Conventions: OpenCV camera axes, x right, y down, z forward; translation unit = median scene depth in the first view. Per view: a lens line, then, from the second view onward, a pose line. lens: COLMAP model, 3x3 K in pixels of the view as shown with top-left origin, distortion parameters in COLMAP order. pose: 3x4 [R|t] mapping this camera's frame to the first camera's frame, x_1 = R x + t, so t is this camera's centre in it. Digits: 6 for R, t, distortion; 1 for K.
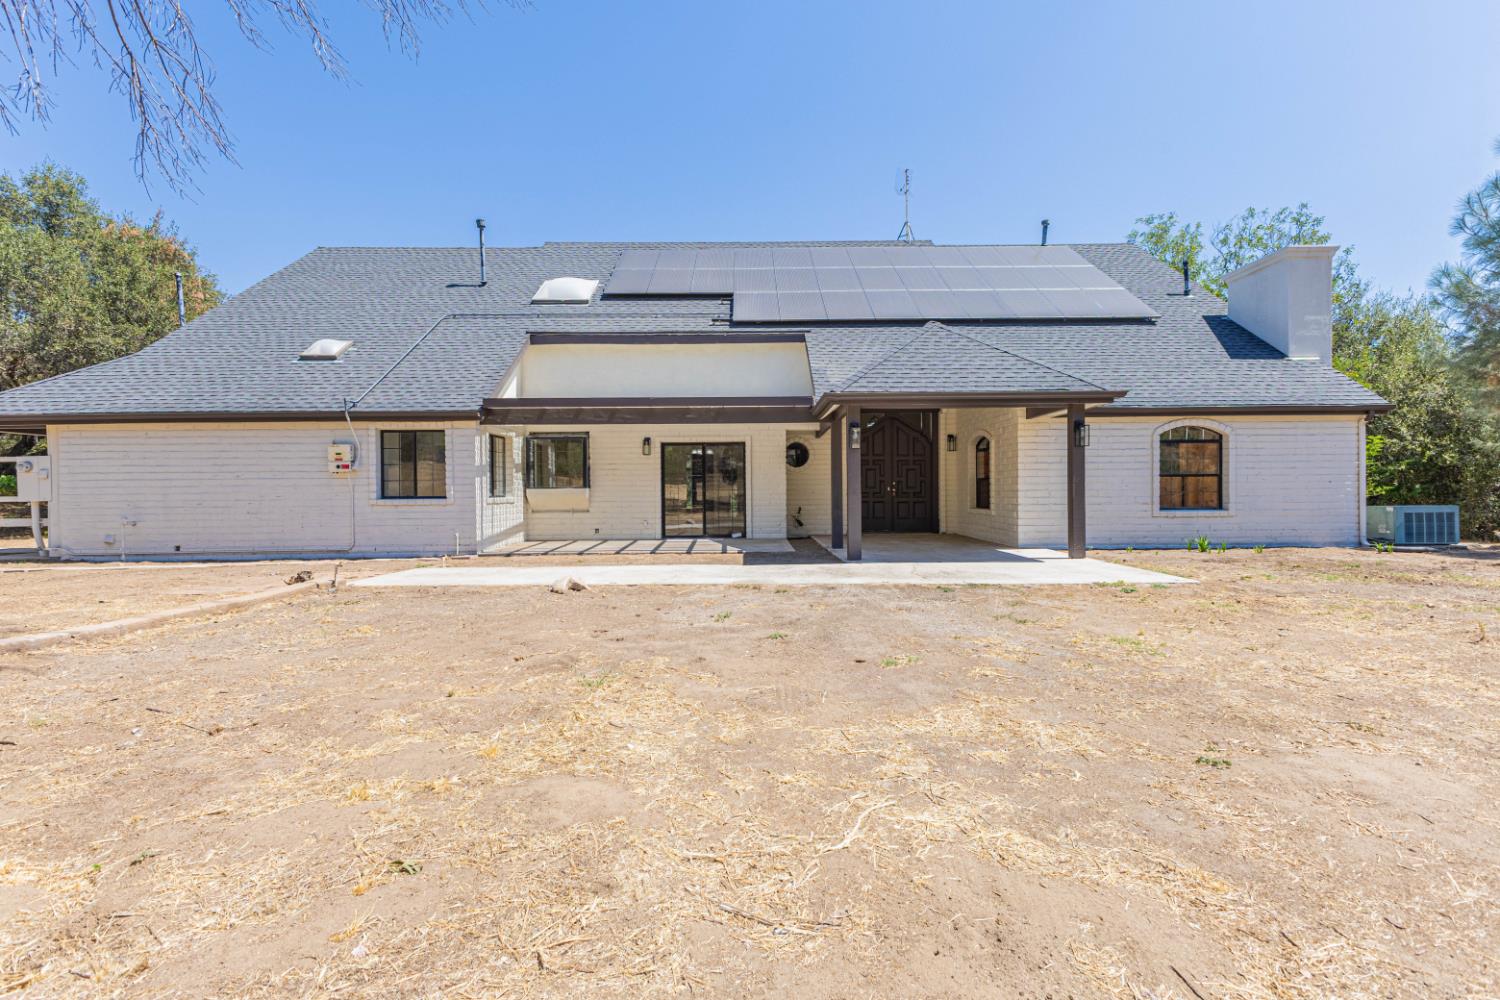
lens RADIAL K [[649.2, 0, 753.1], [0, 649.2, 492.7], [0, 0, 1]] dist [0.016515, -0.000299]
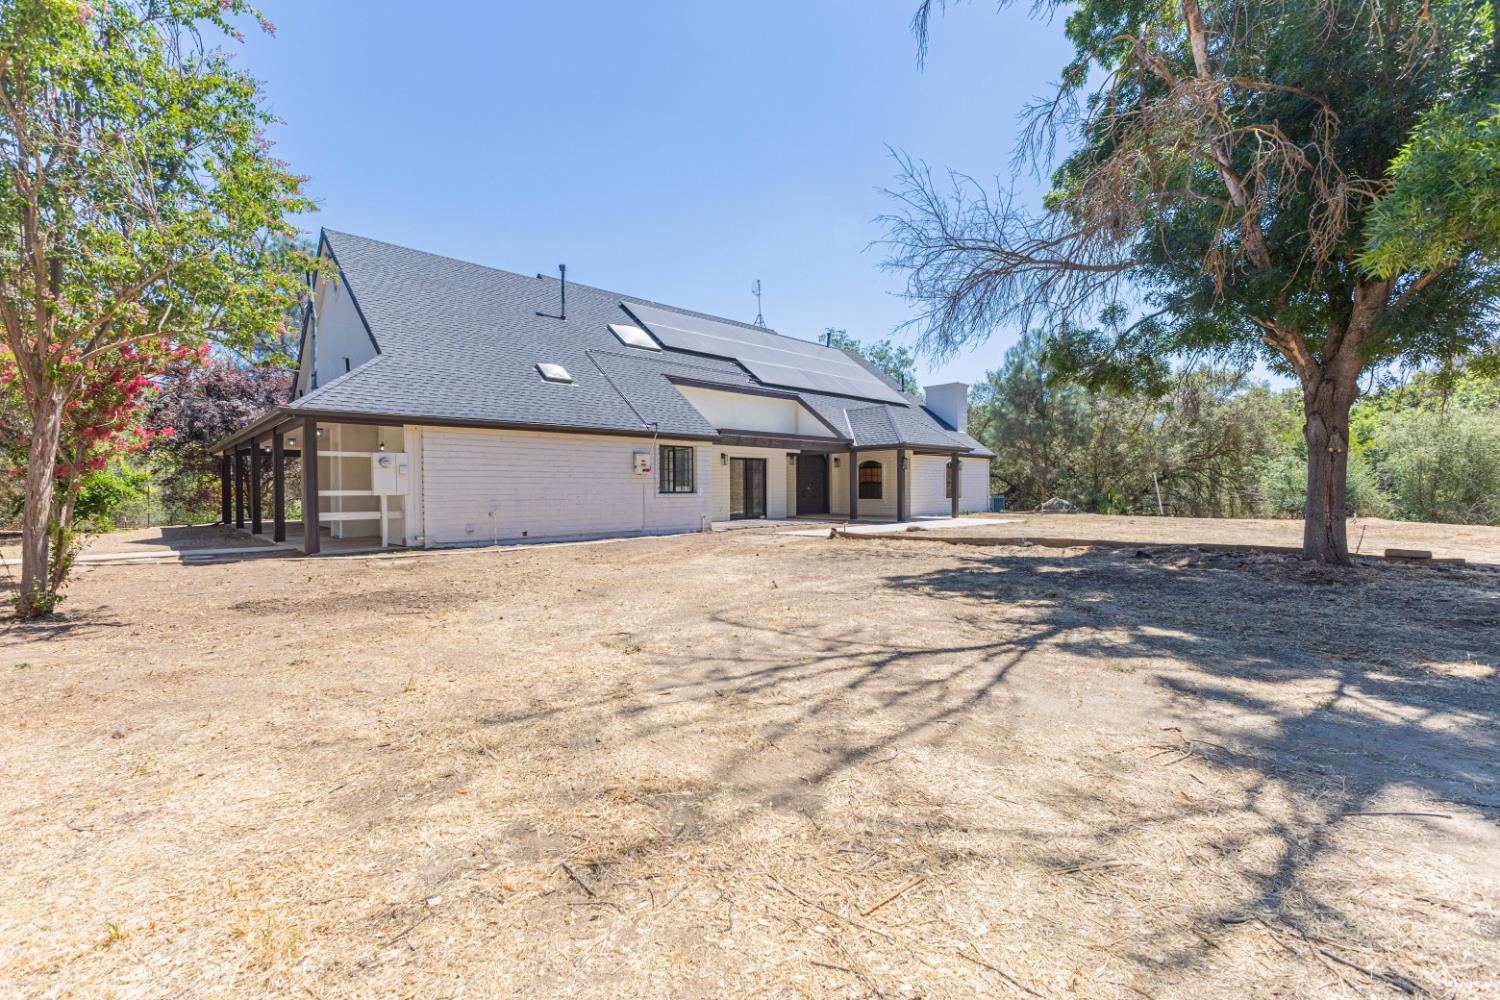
lens RADIAL K [[649.2, 0, 753.1], [0, 649.2, 492.7], [0, 0, 1]] dist [0.016515, -0.000299]
pose [[0.725027, -0.000124, 0.688720, -1.379320], [0.001886, 0.999997, -0.001806, 0.011386], [-0.688718, 0.002609, 0.725025, -0.164462]]
